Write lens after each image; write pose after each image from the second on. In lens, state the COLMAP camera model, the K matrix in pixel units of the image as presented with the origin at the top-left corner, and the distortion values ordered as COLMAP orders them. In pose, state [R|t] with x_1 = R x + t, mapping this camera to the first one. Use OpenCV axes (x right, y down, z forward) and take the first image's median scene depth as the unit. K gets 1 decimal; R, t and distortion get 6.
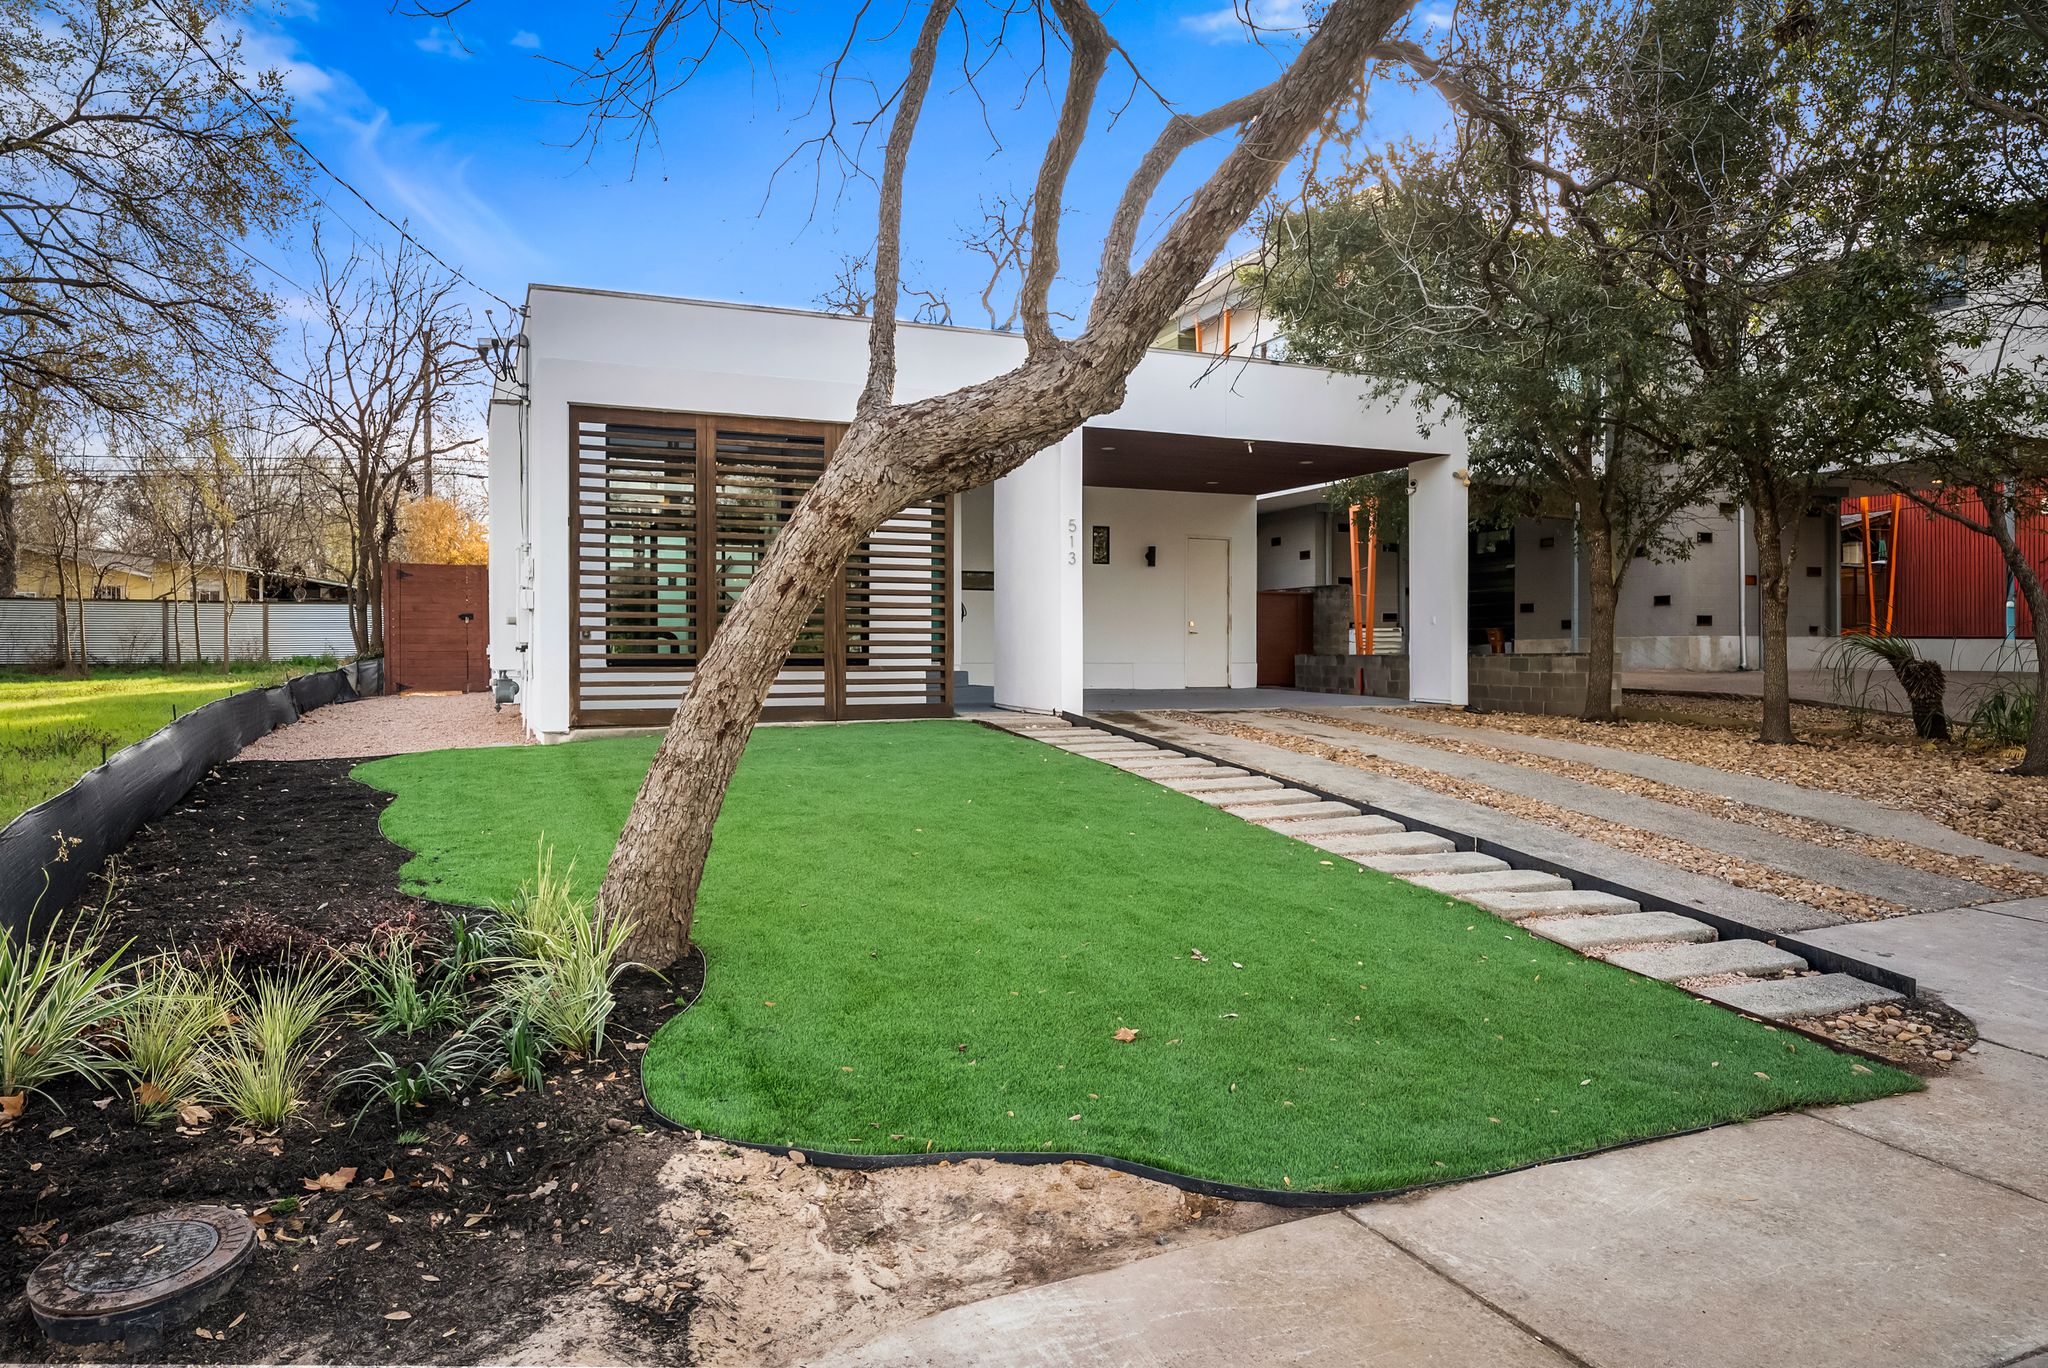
lens RADIAL K [[920.0, 0, 1021.4], [0, 920.0, 654.9], [0, 0, 1]] dist [-0.001349, -0.000178]
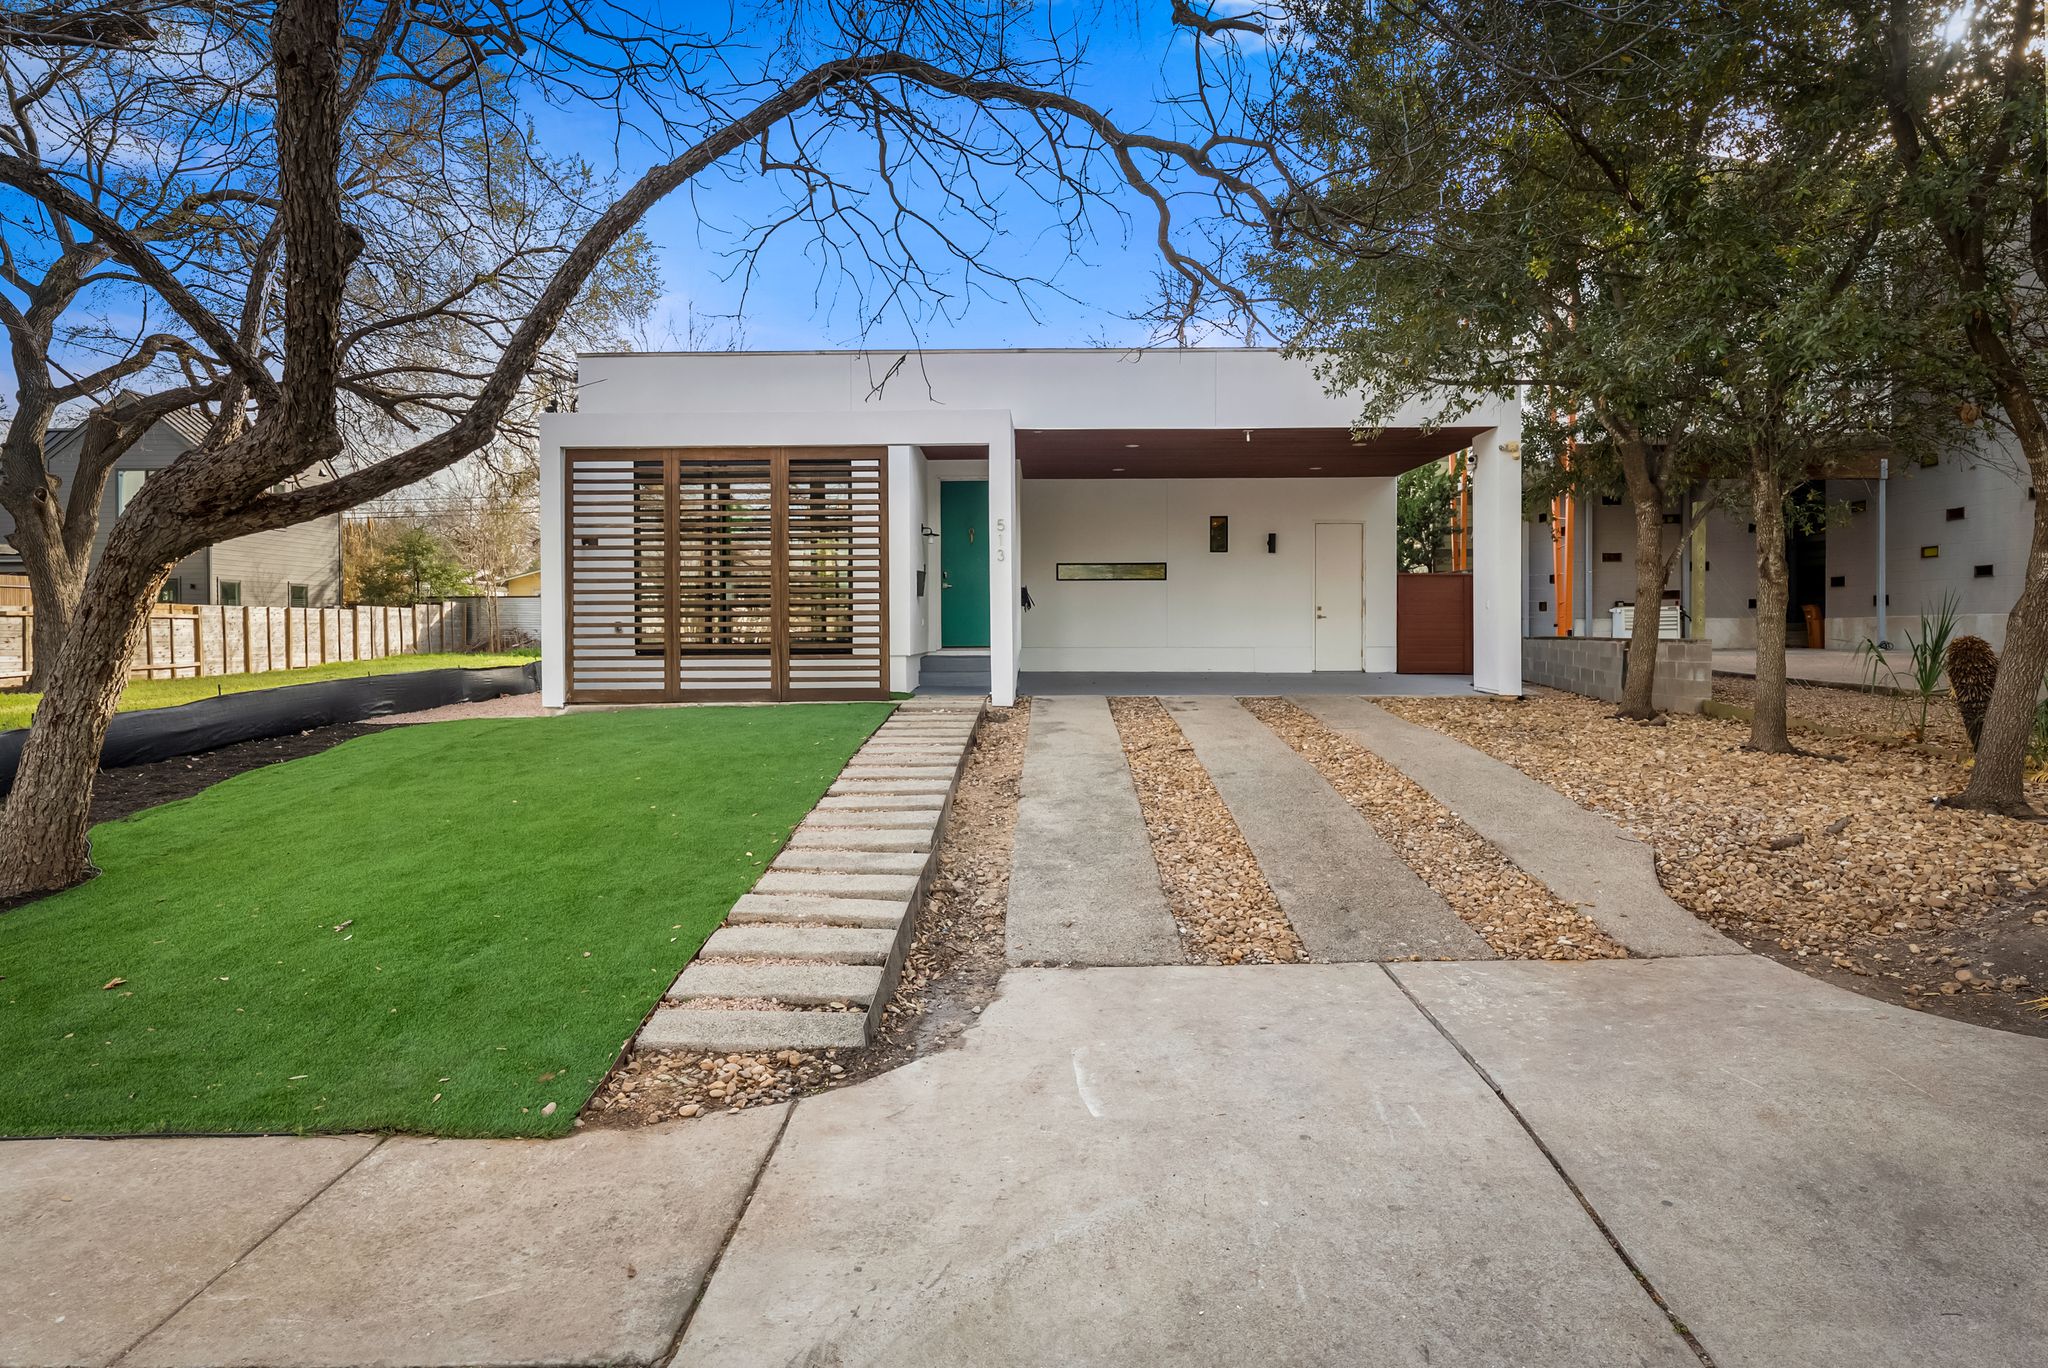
lens RADIAL K [[832.3, 0, 1026.9], [0, 832.3, 652.4], [0, 0, 1]] dist [0.000523, -0.000089]
pose [[0.955851, 0.002558, -0.293840, 0.411196], [0.003216, 0.999811, 0.019166, -0.010676], [0.293833, -0.019264, 0.955663, 0.079915]]
